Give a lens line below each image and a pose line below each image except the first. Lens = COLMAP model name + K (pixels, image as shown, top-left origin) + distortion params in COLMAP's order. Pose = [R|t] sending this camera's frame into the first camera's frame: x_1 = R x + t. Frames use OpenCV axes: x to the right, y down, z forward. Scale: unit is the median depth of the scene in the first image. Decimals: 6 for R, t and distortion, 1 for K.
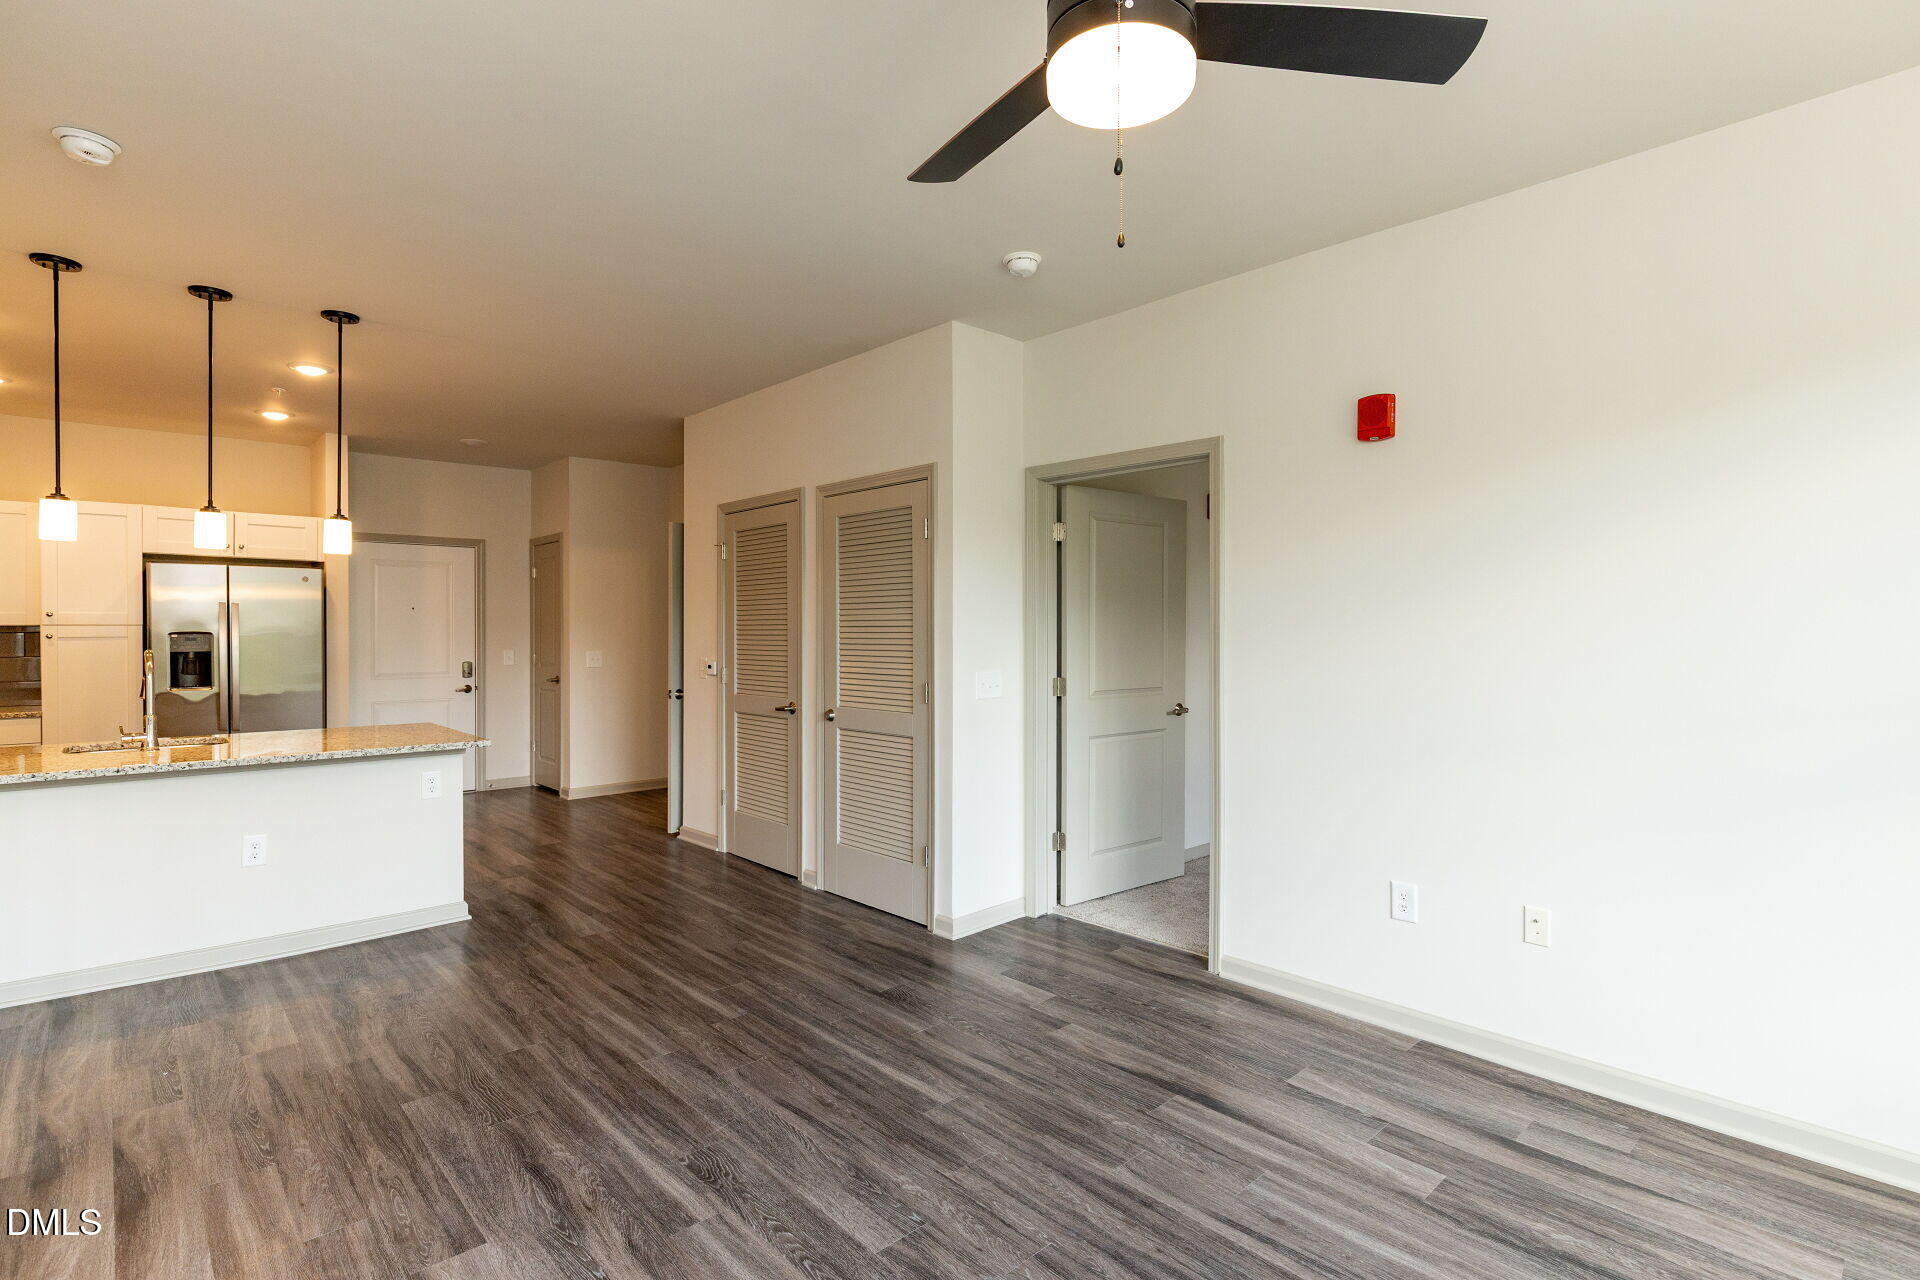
lens RADIAL K [[934.1, 0, 966.3], [0, 934.1, 626.5], [0, 0, 1]] dist [-0.000766, -0.000507]
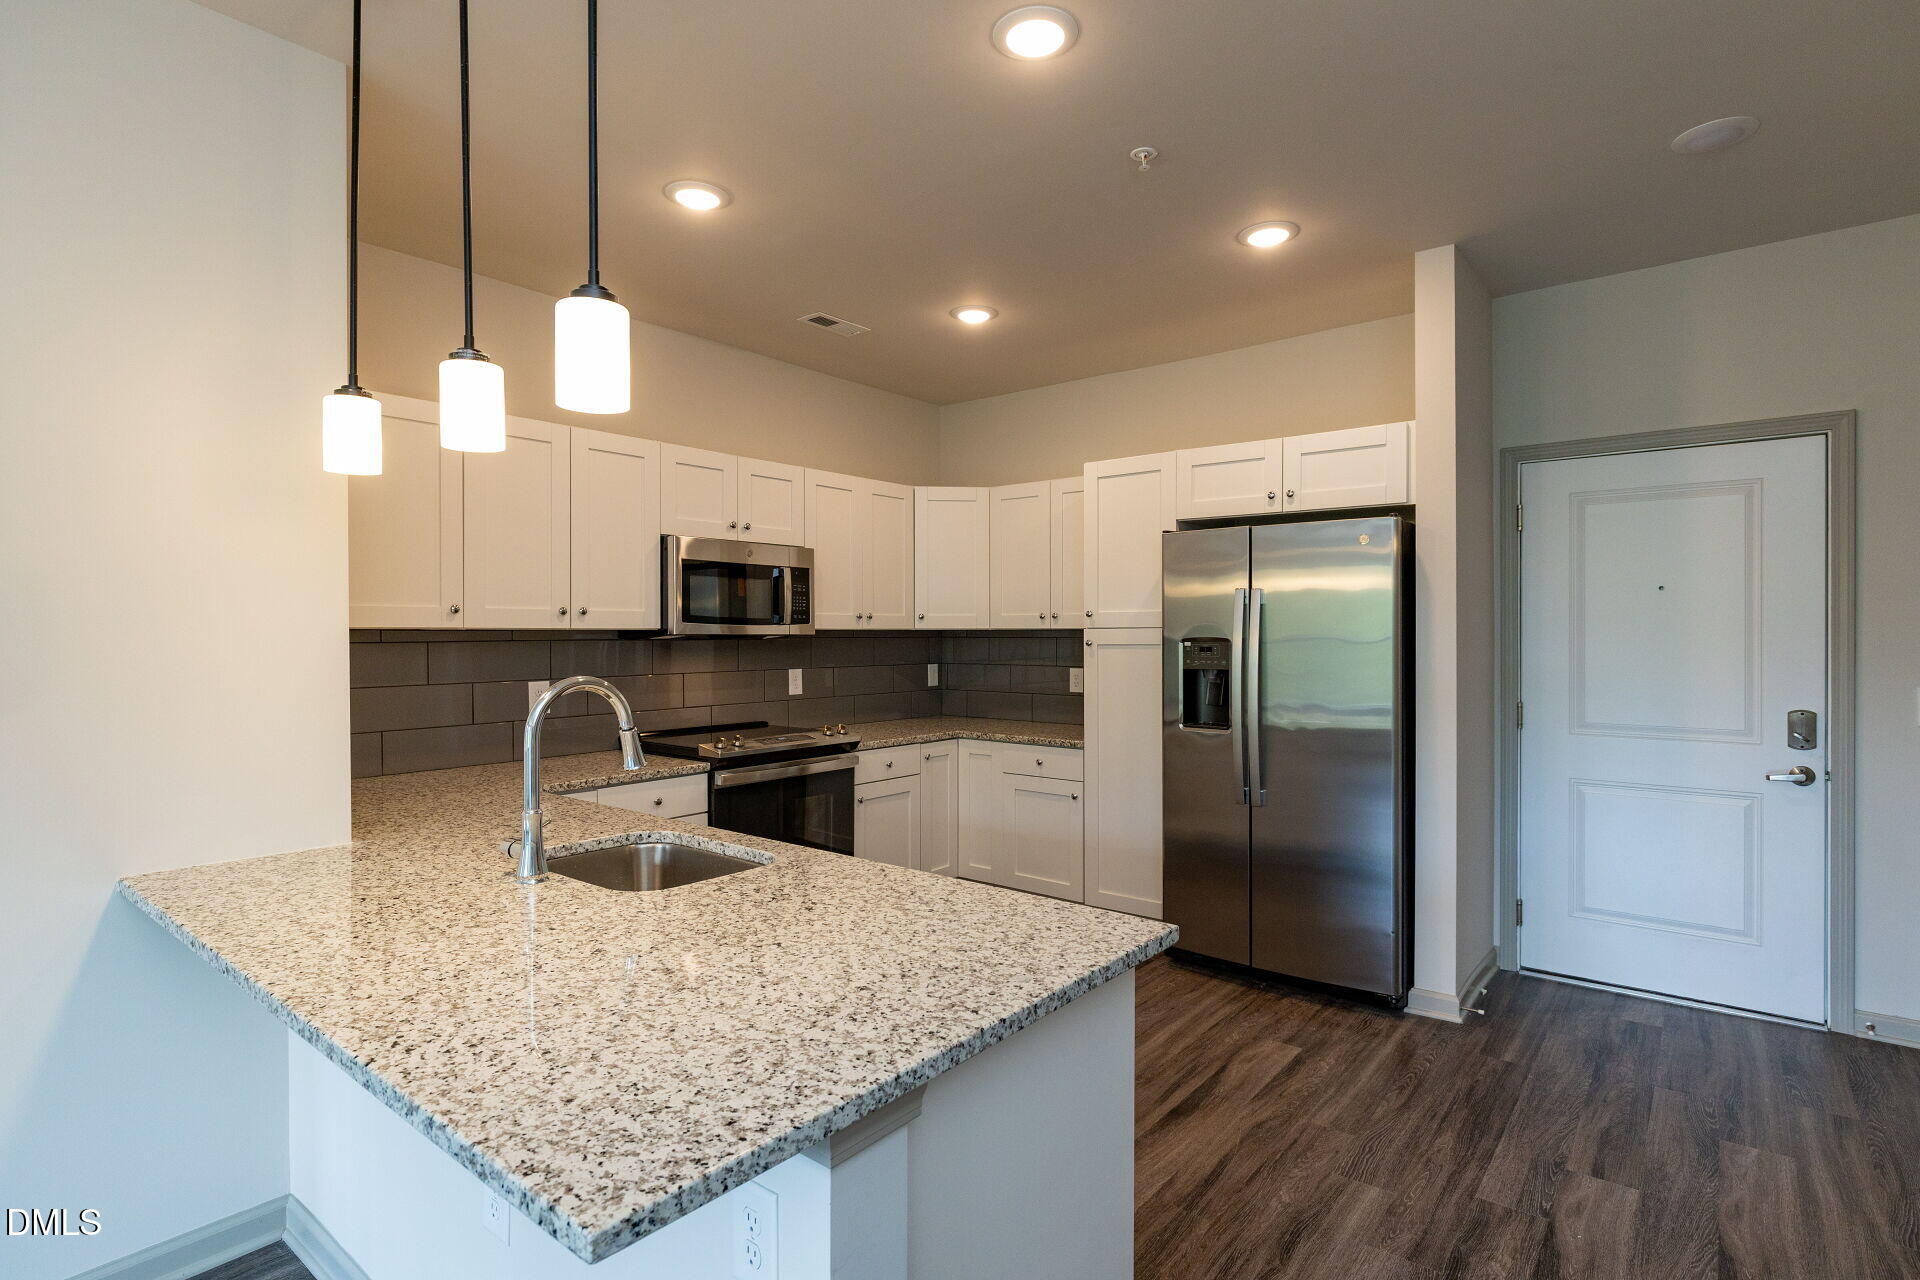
lens RADIAL K [[963.3, 0, 952.8], [0, 963.3, 634.1], [0, 0, 1]] dist [0.002104, -0.000031]
pose [[0.143989, 0.002321, -0.989577, -0.271506], [0.002849, 0.999992, 0.002760, 0.001450], [0.989575, -0.003216, 0.143981, 0.939001]]
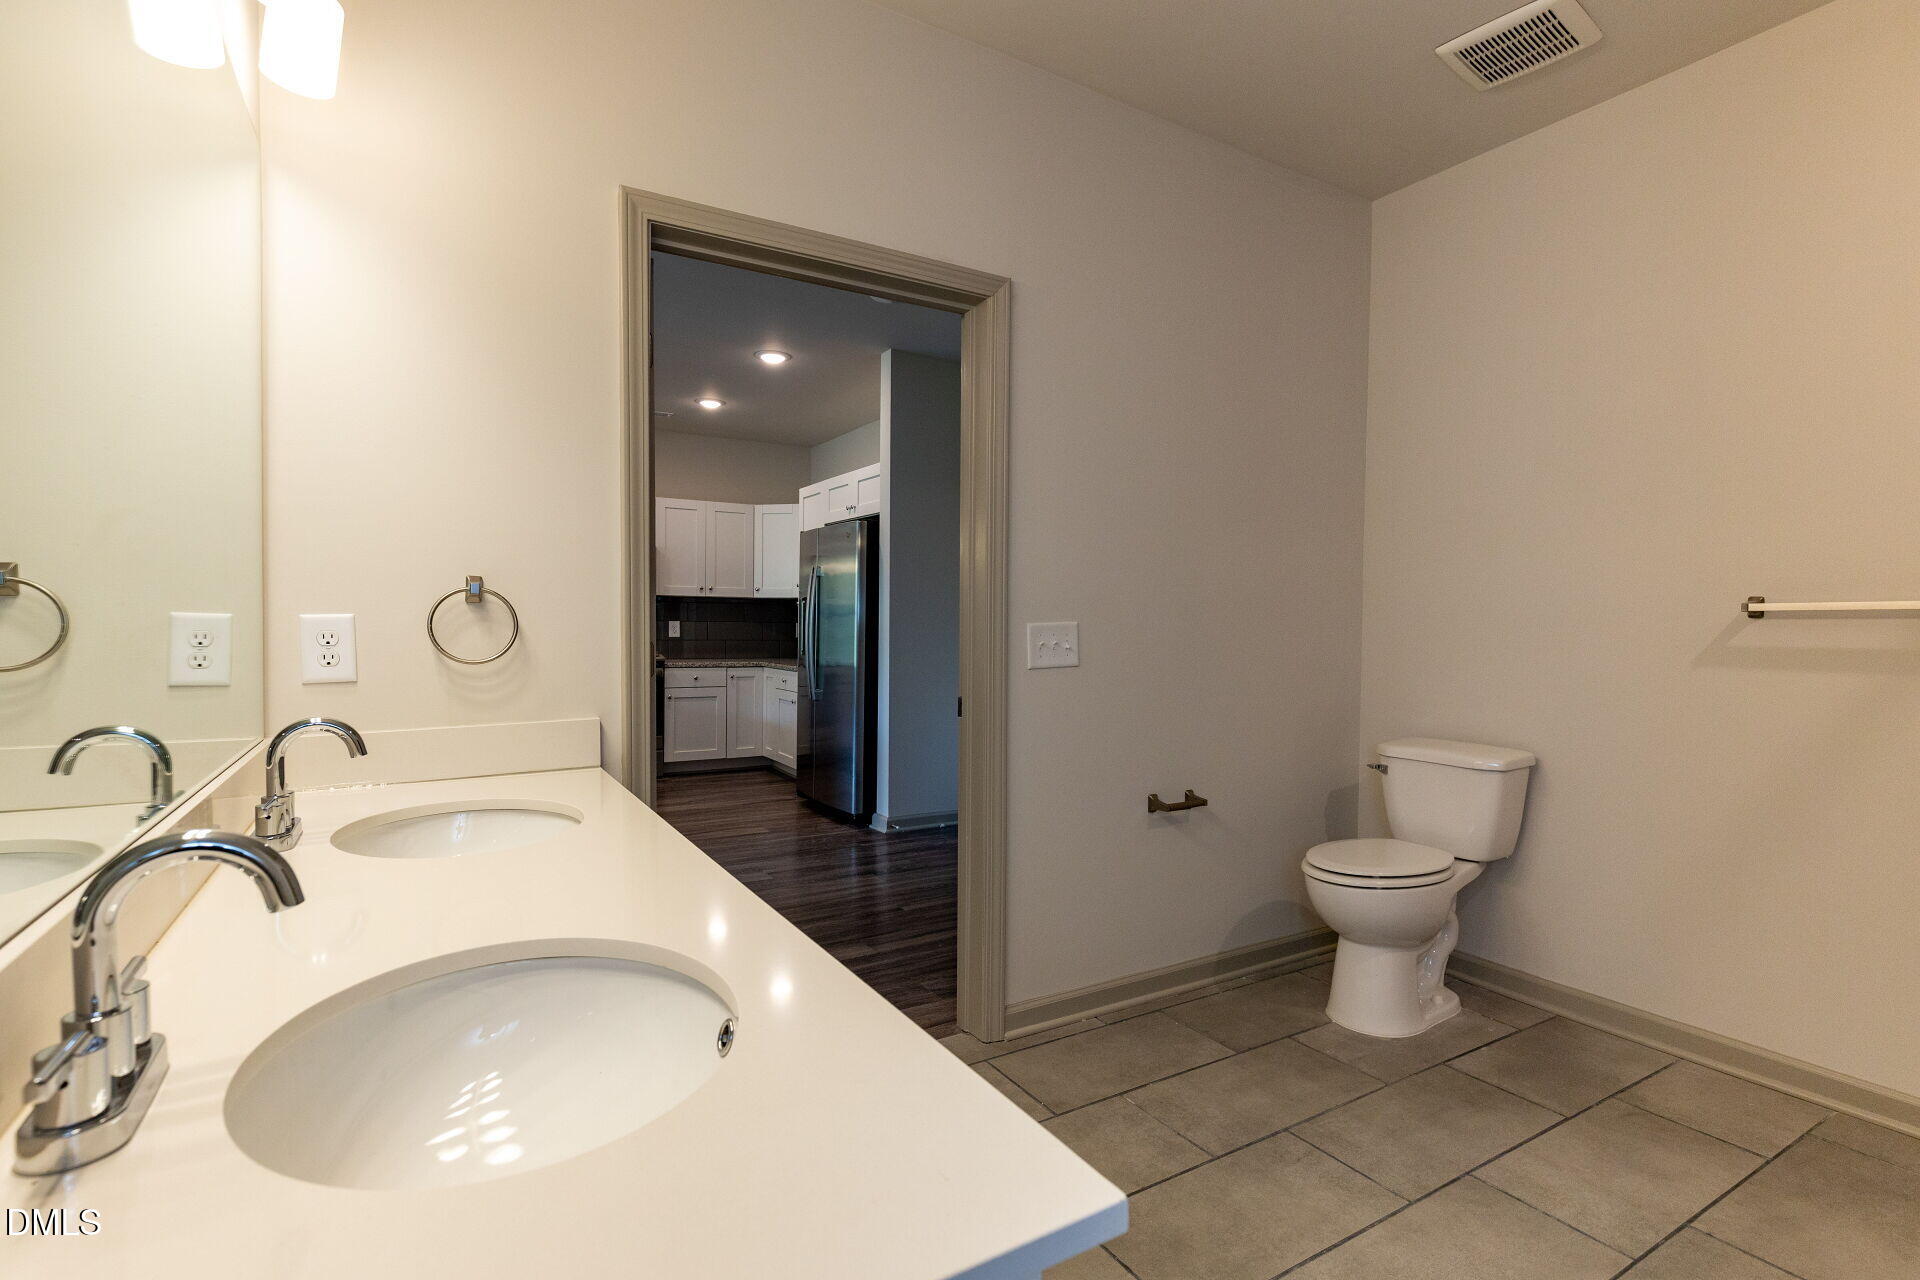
lens RADIAL K [[918.4, 0, 956.0], [0, 918.4, 623.3], [0, 0, 1]] dist [-0.000633, -0.000570]
pose [[-0.196263, 0.007763, -0.980521, 0.157728], [-0.005930, 0.999941, 0.009103, 0.028000], [0.980533, 0.007601, -0.196206, 1.729867]]
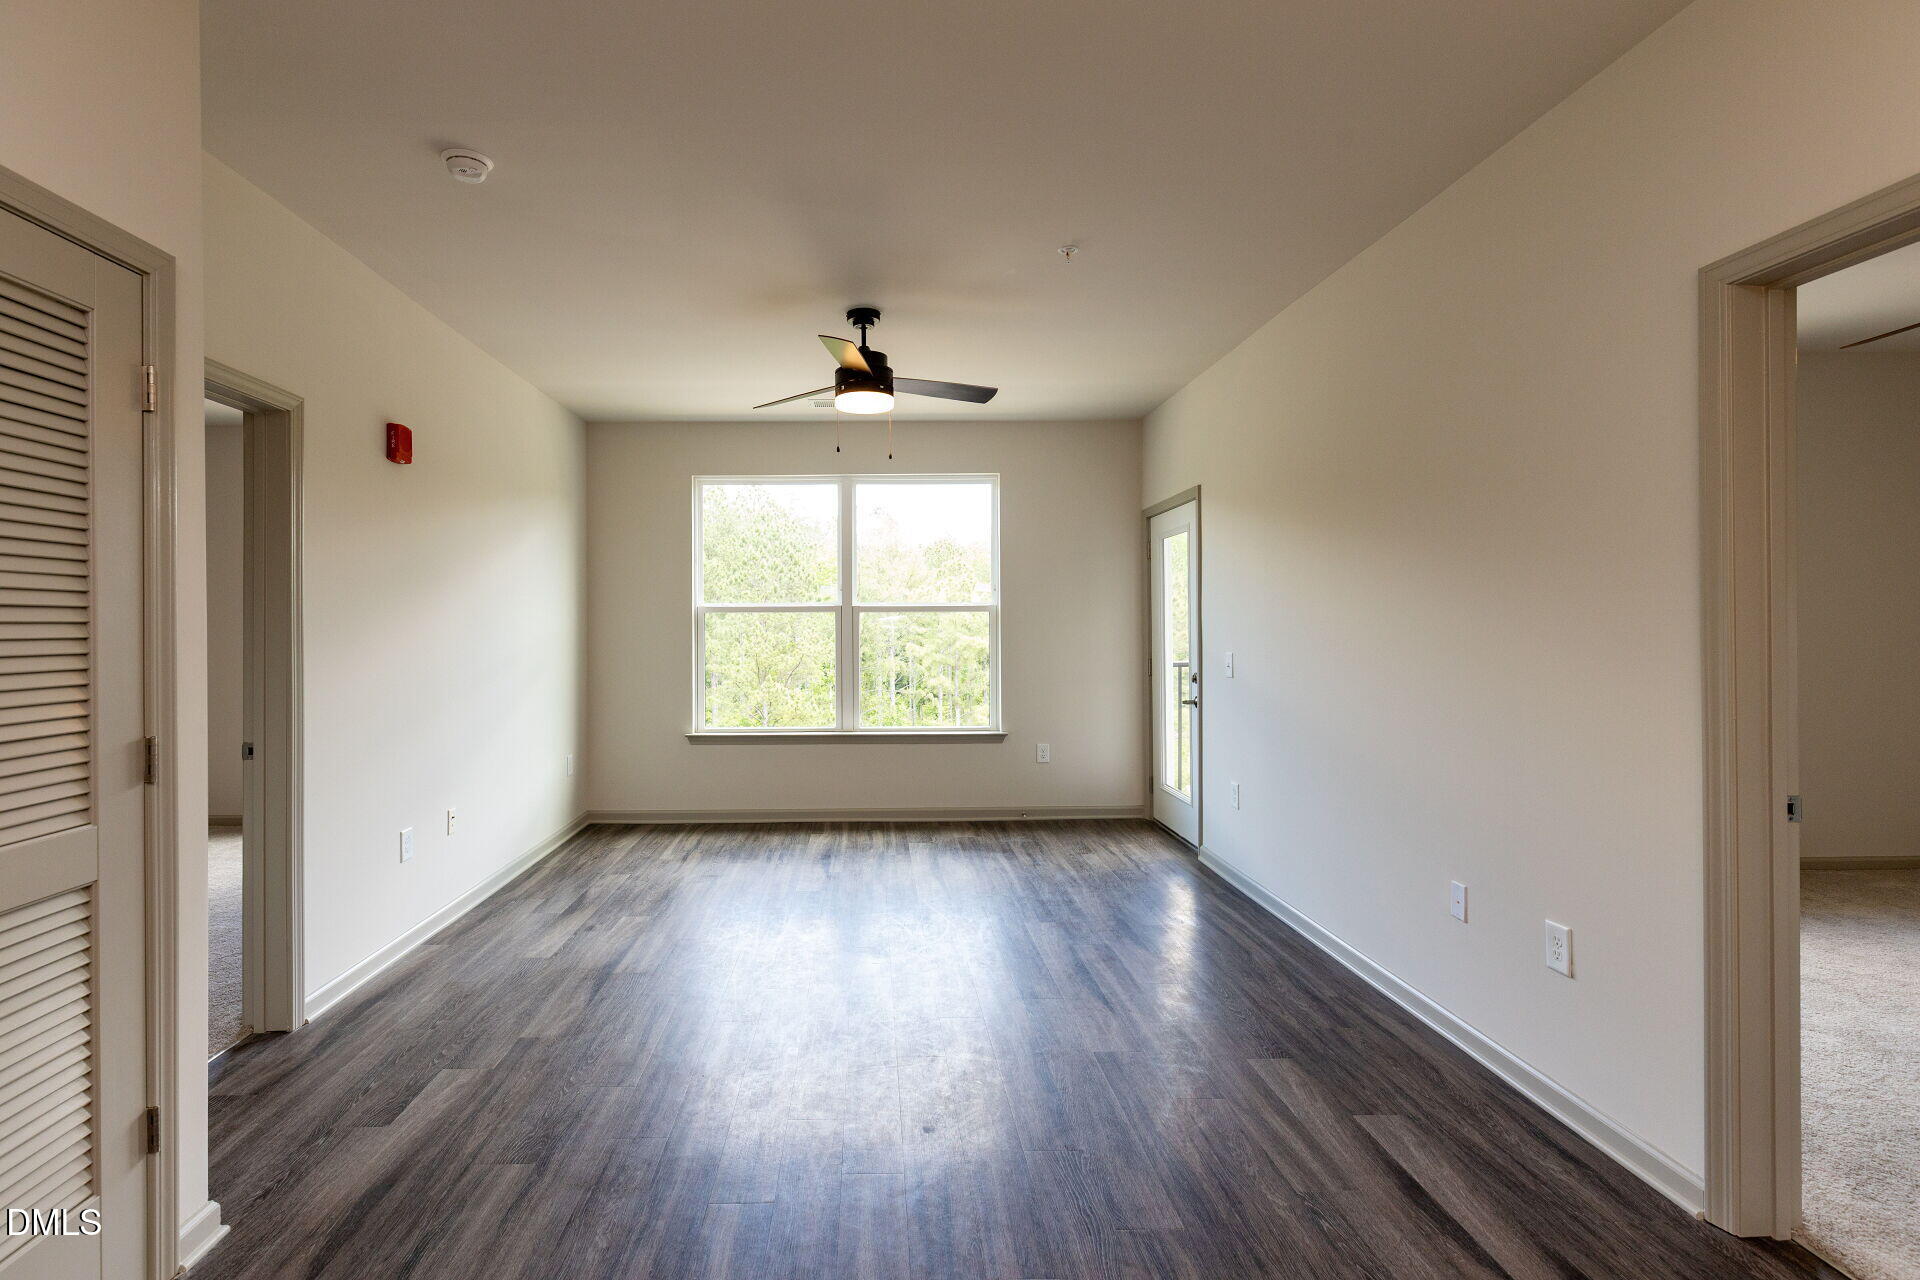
lens RADIAL K [[900.8, 0, 876.8], [0, 900.8, 630.3], [0, 0, 1]] dist [0.000393, 0.000067]
pose [[-0.740055, 0.003451, 0.672537, -0.529925], [0.007696, 0.999965, 0.003337, 0.010556], [-0.672502, 0.007645, -0.740056, 0.988045]]
